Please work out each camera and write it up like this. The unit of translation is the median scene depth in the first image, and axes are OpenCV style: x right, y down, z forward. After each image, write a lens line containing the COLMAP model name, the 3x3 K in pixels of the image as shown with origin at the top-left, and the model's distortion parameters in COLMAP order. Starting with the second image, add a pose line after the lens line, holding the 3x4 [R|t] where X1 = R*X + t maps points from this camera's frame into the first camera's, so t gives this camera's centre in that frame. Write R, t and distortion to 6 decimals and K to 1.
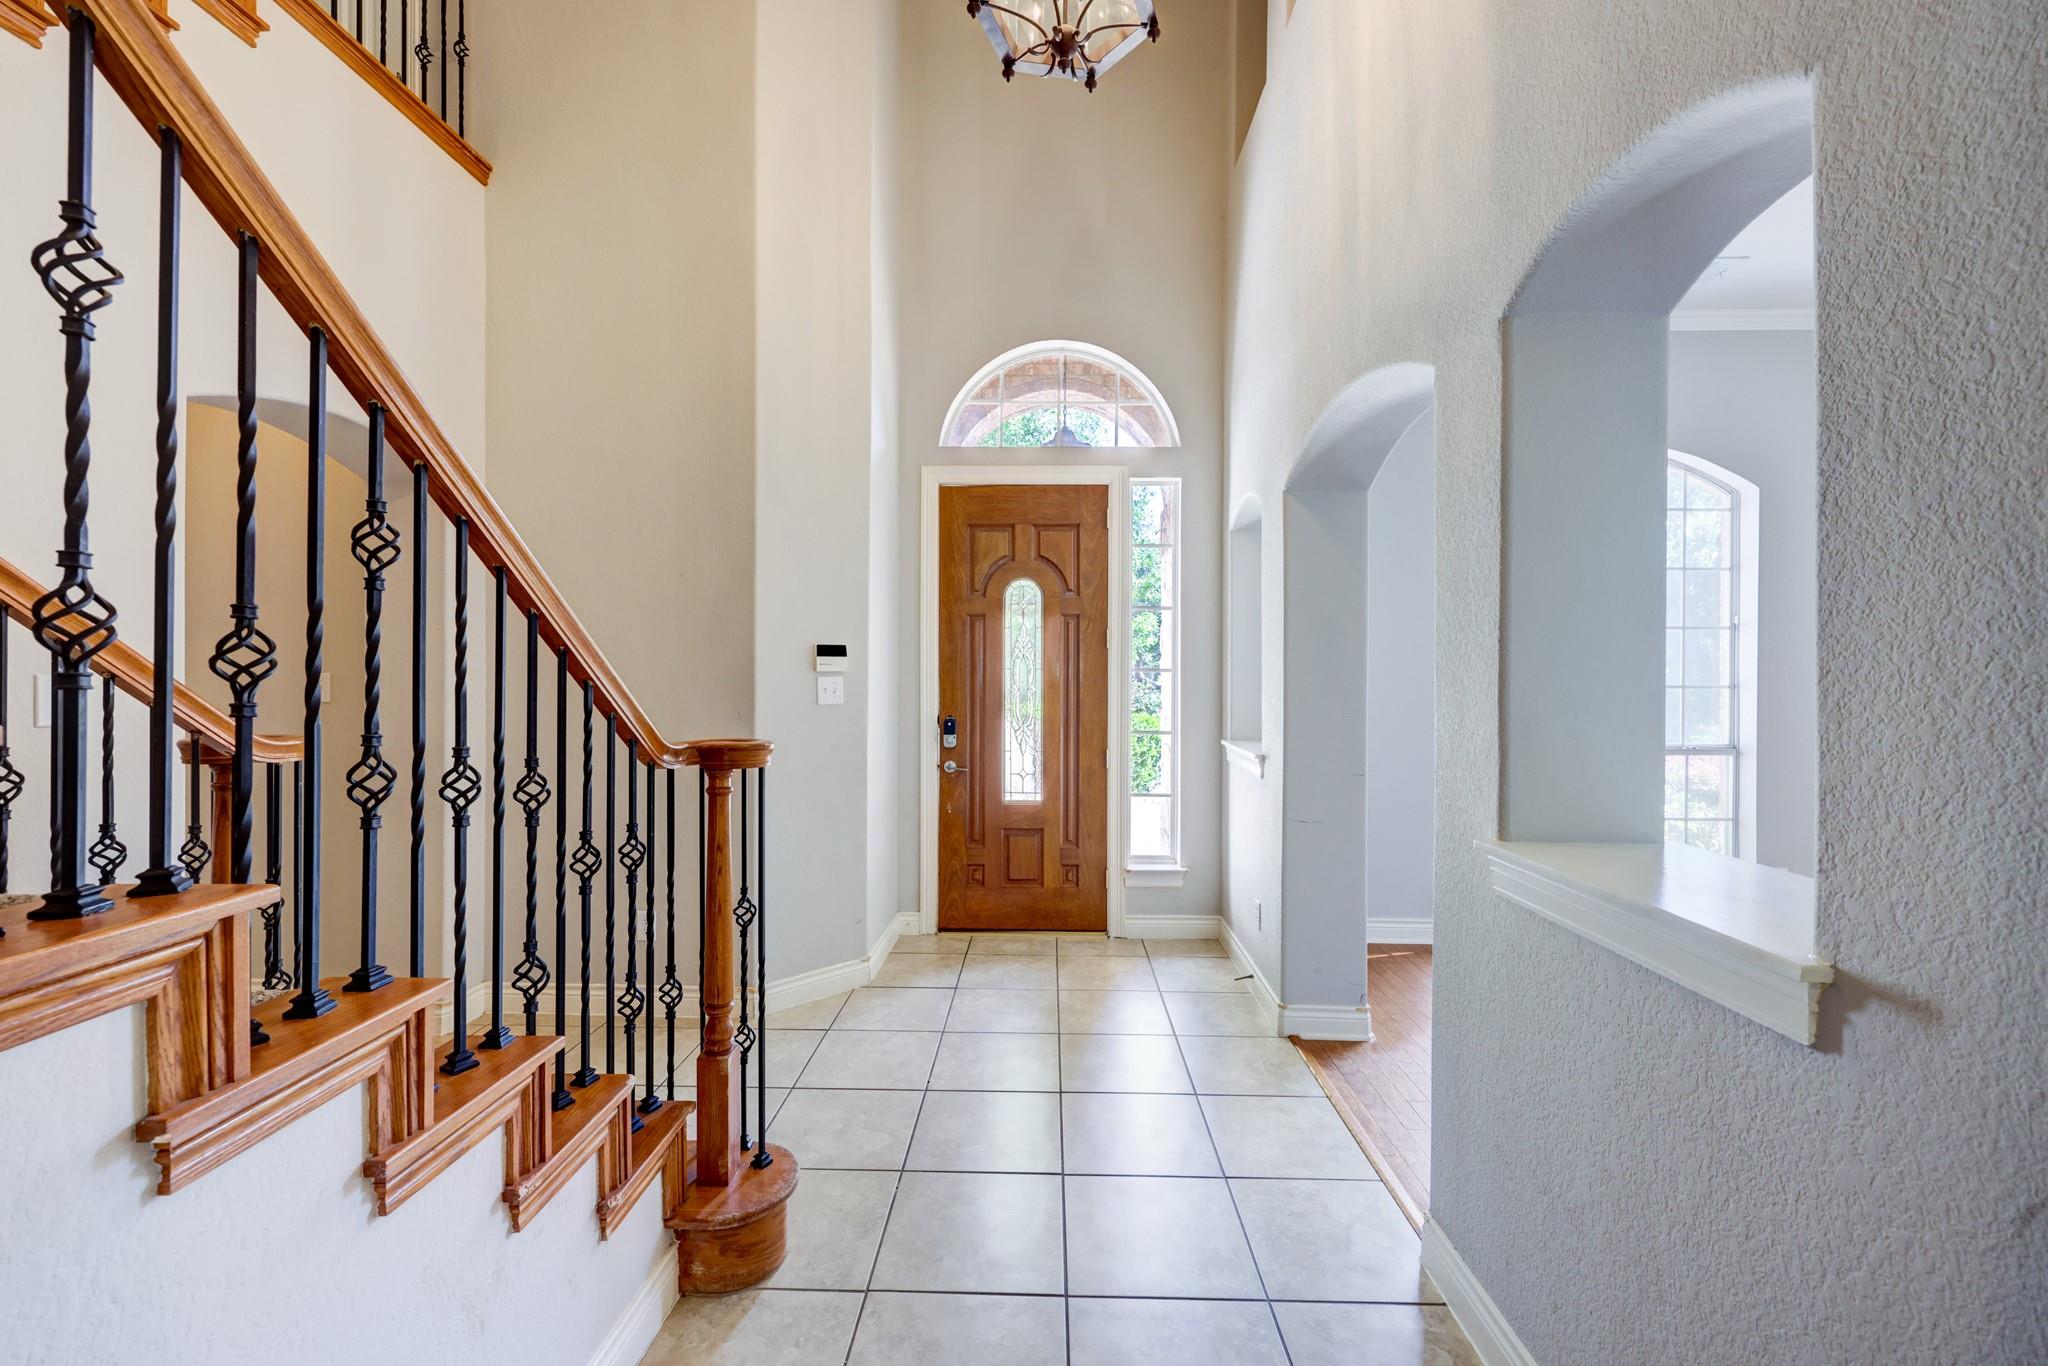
lens RADIAL K [[837.6, 0, 1031.0], [0, 837.6, 676.4], [0, 0, 1]] dist [0.003383, 0.000178]
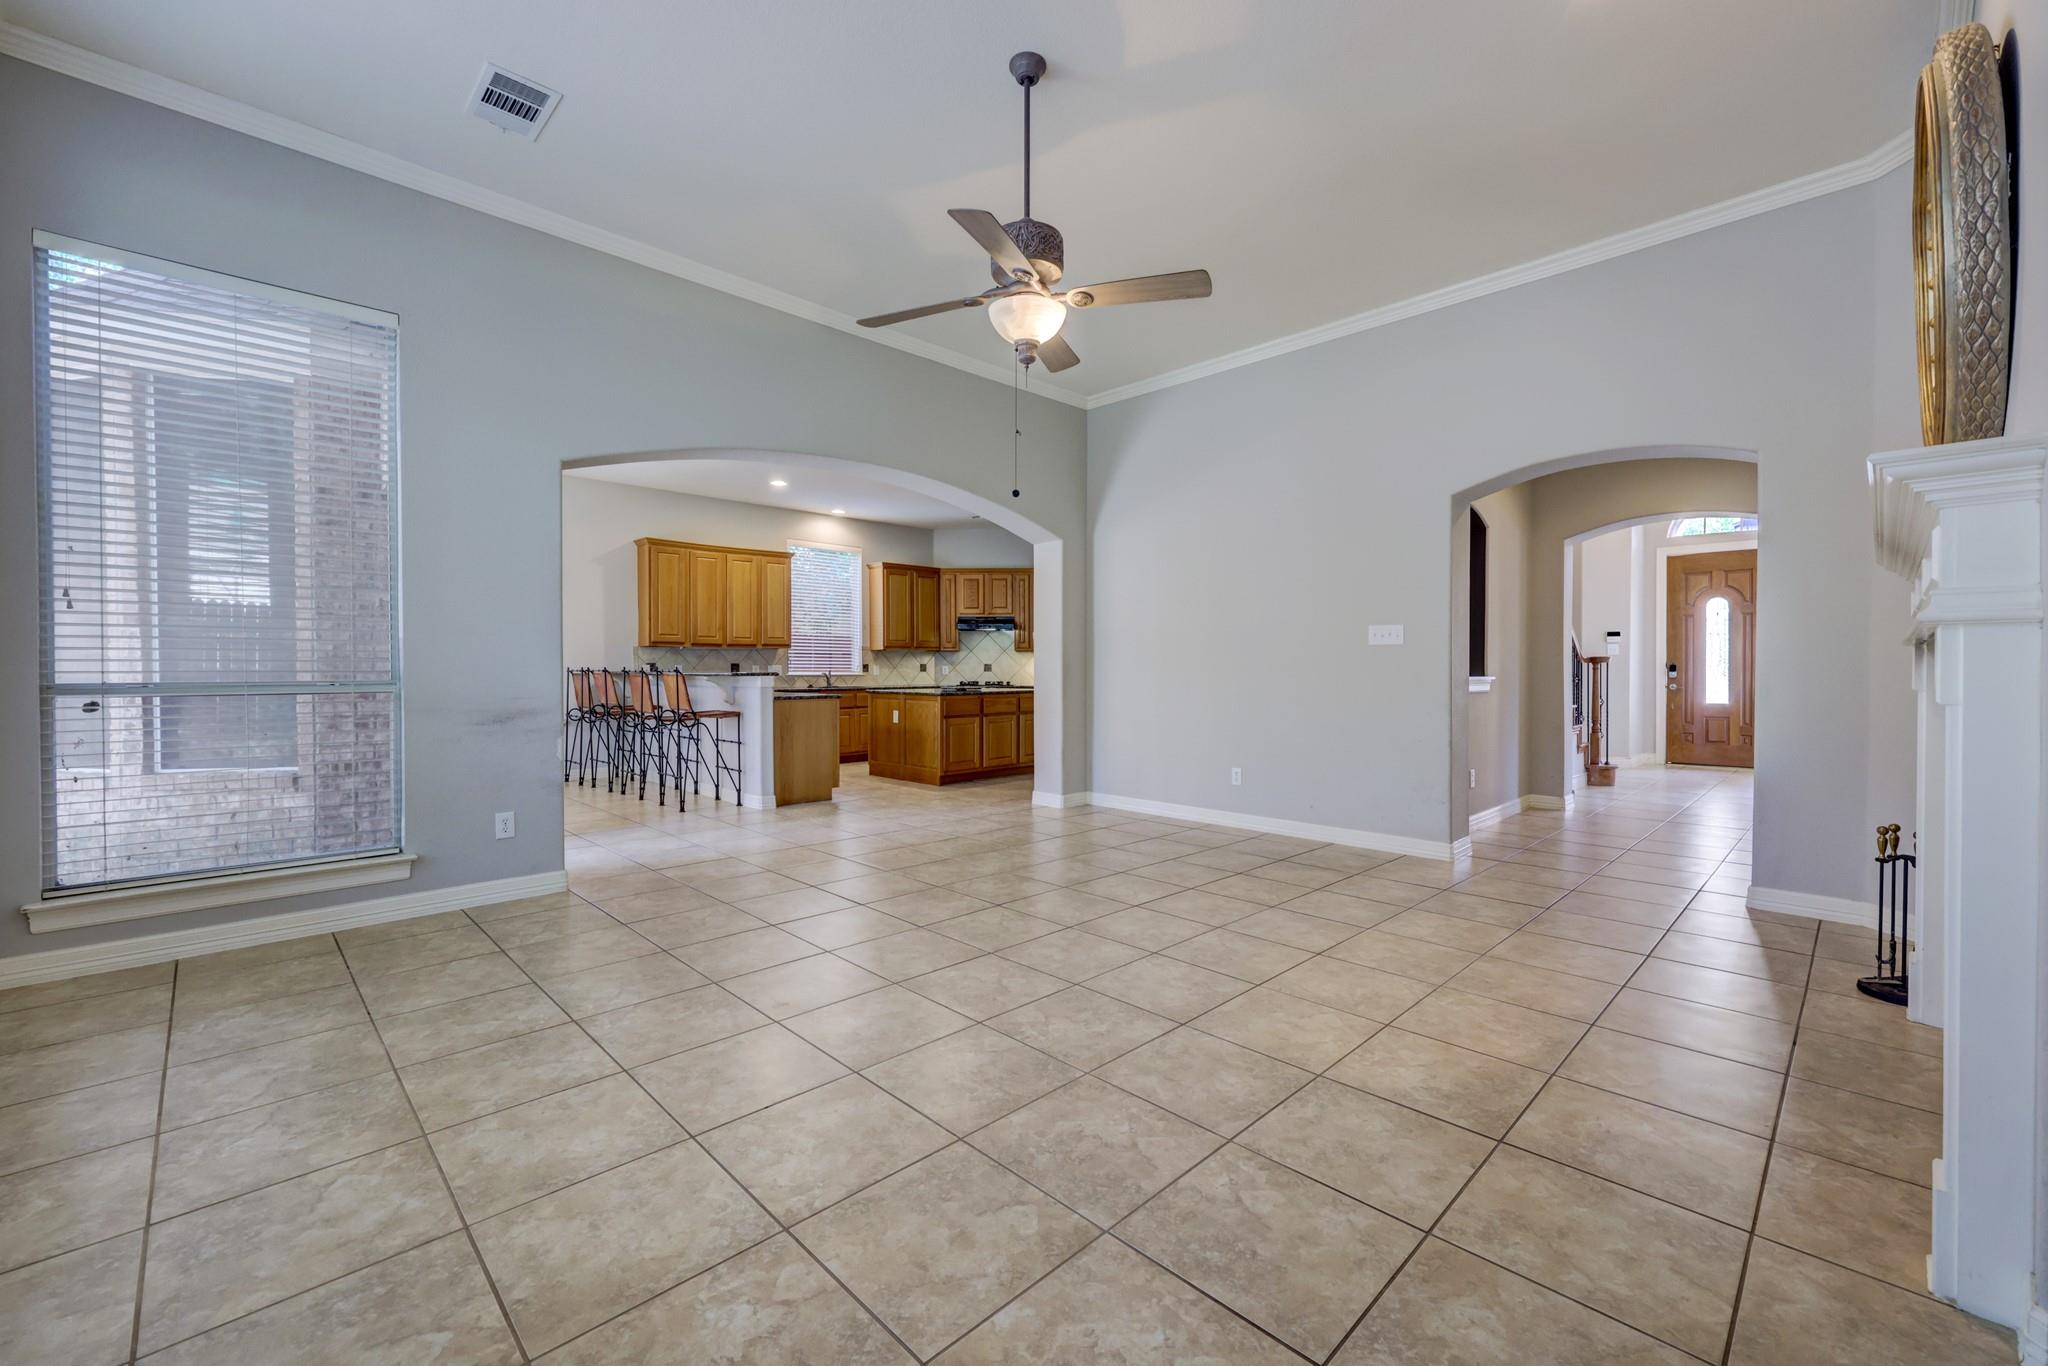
lens RADIAL K [[837.6, 0, 1030.1], [0, 837.6, 673.0], [0, 0, 1]] dist [0.003383, 0.000178]
pose [[0.723115, 0.000464, -0.690727, 0.197044], [0.002735, 0.999990, 0.003535, 0.060435], [0.690722, -0.004445, 0.723107, -1.683055]]
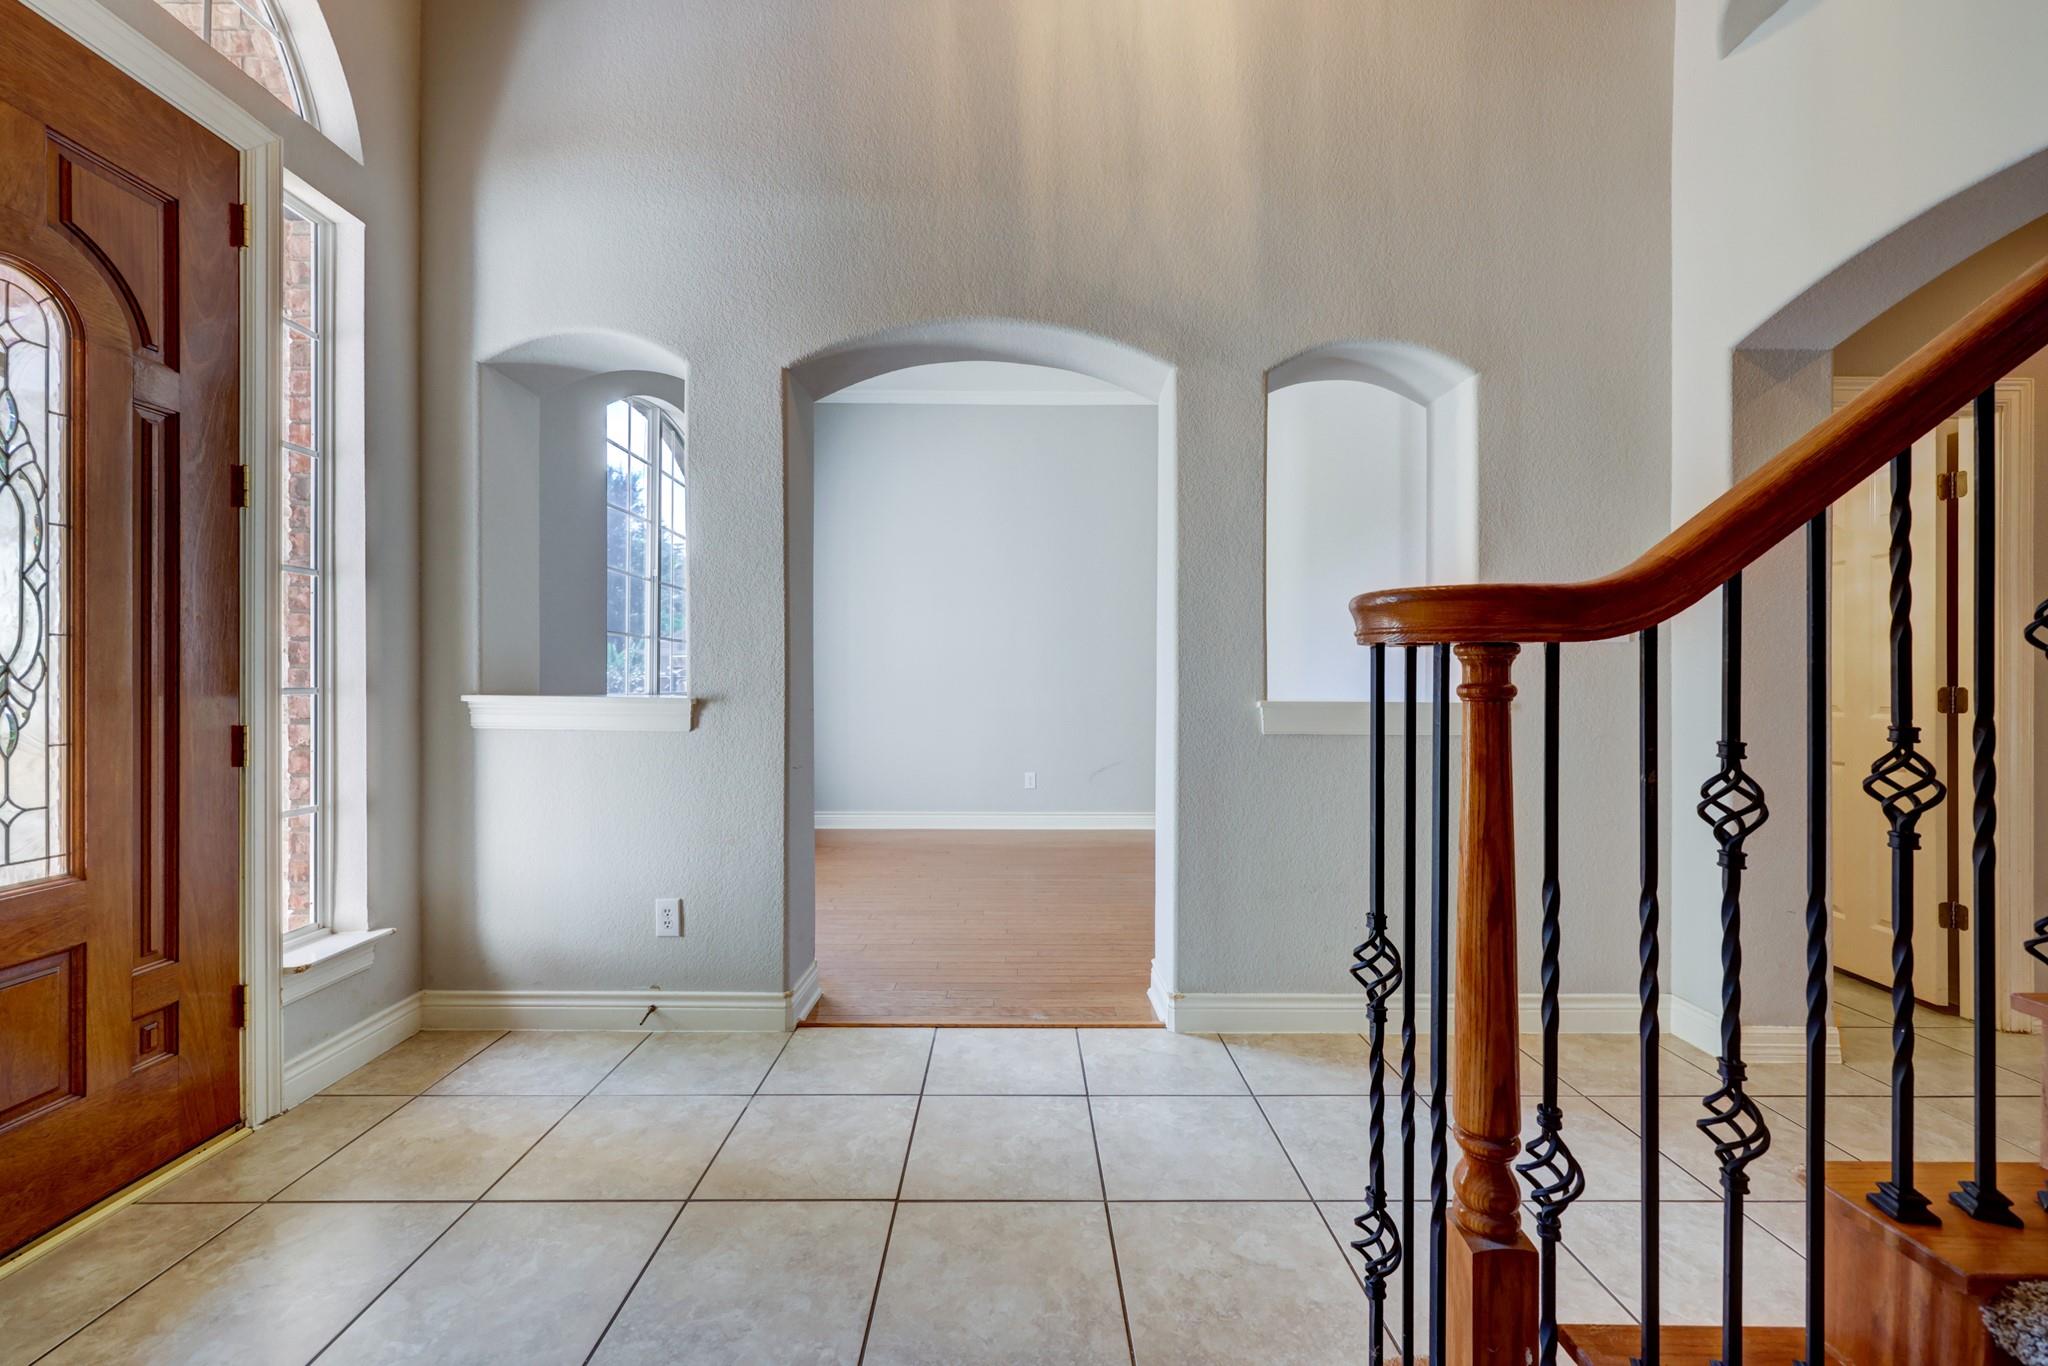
lens RADIAL K [[837.6, 0, 1026.8], [0, 837.6, 683.2], [0, 0, 1]] dist [0.003383, 0.000178]
pose [[-0.042322, -0.007638, 0.999075, -0.391007], [-0.000220, 0.999971, 0.007635, 0.059444], [-0.999104, 0.000103, -0.042323, 0.589008]]
